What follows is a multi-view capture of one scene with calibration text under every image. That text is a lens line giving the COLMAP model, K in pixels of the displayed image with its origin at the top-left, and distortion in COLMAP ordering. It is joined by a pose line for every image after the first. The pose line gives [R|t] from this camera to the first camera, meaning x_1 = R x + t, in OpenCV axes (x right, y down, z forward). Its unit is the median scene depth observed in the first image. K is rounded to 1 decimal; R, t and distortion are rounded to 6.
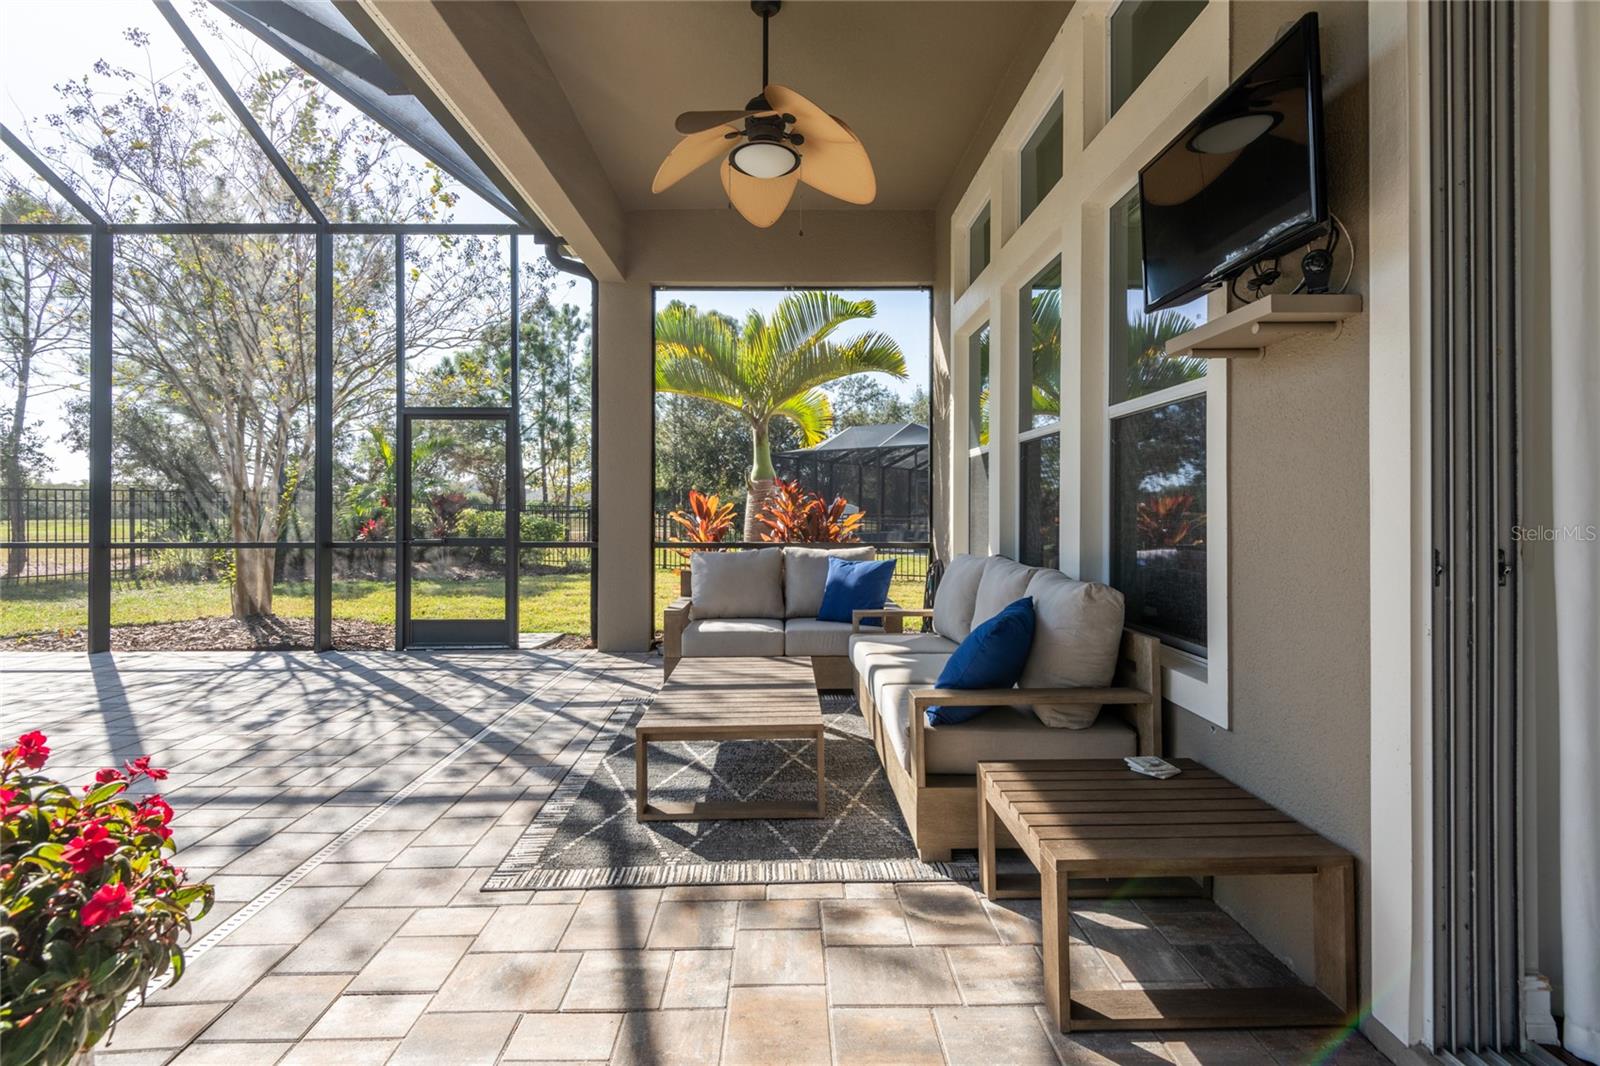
lens RADIAL K [[728.8, 0, 800.9], [0, 728.8, 507.6], [0, 0, 1]] dist [0.016855, -0.011238]
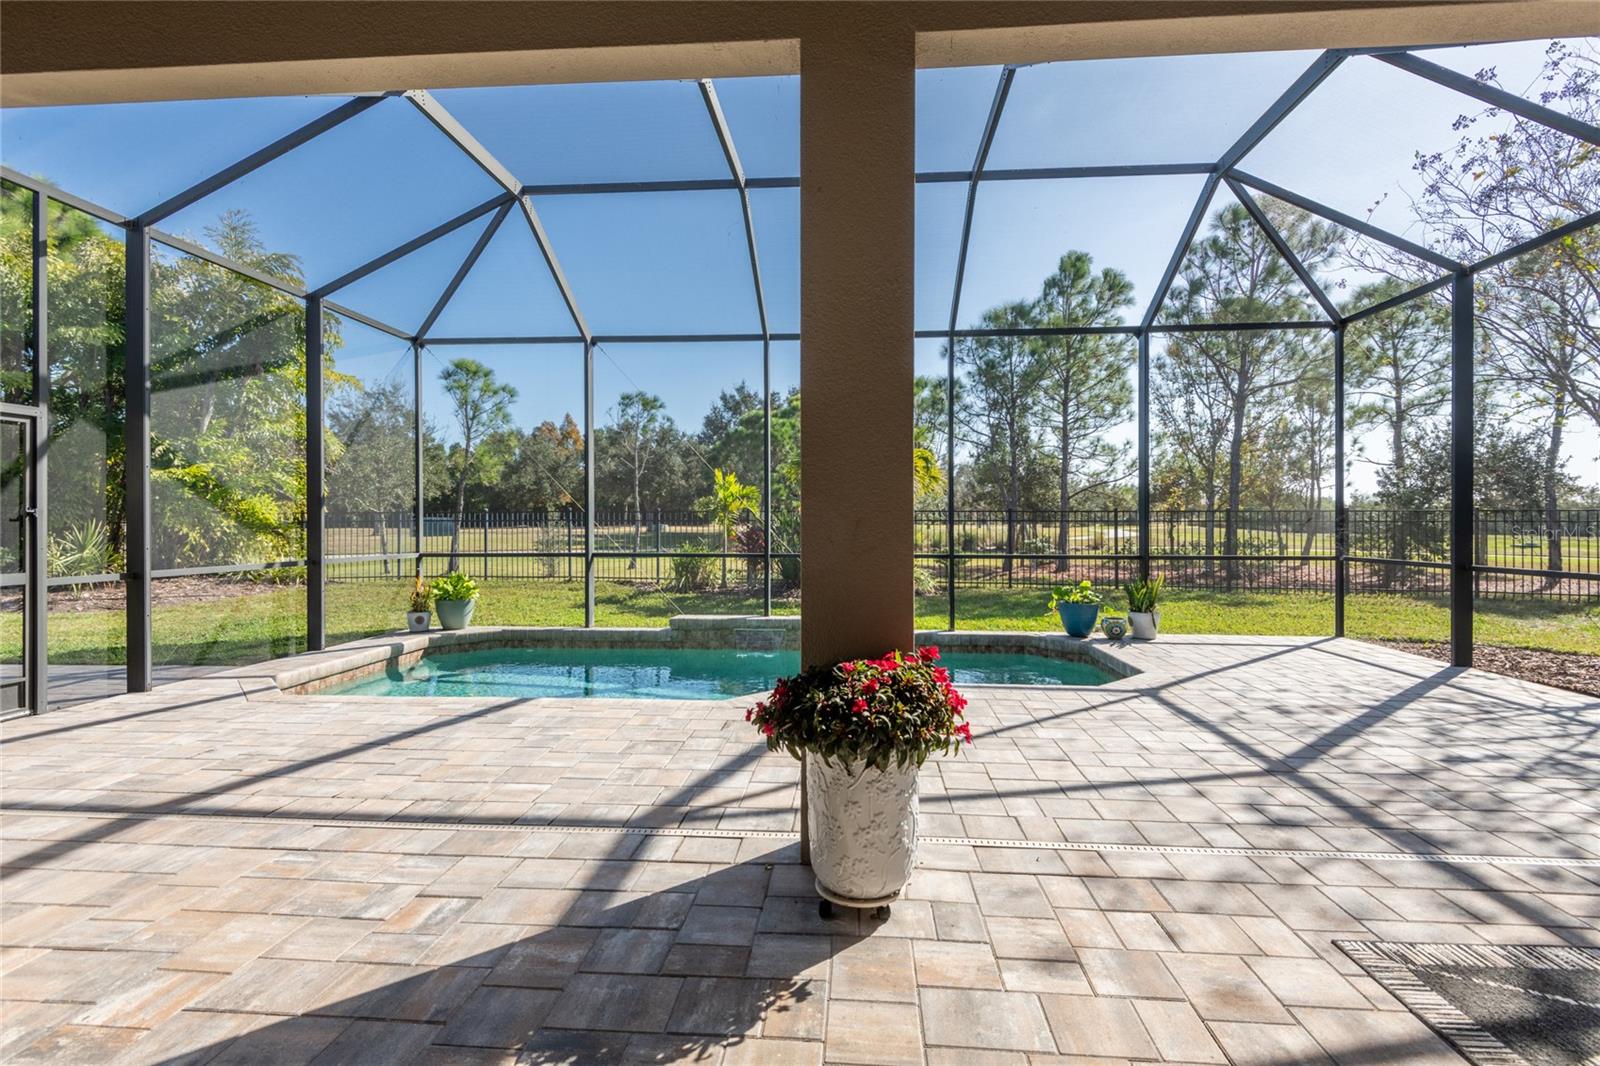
lens RADIAL K [[728.8, 0, 798.4], [0, 728.8, 529.8], [0, 0, 1]] dist [0.016855, -0.011238]
pose [[-0.097398, 0.006270, -0.995226, 0.467508], [0.002639, 0.999978, 0.006042, -0.028984], [0.995242, -0.002038, -0.097413, 0.294826]]
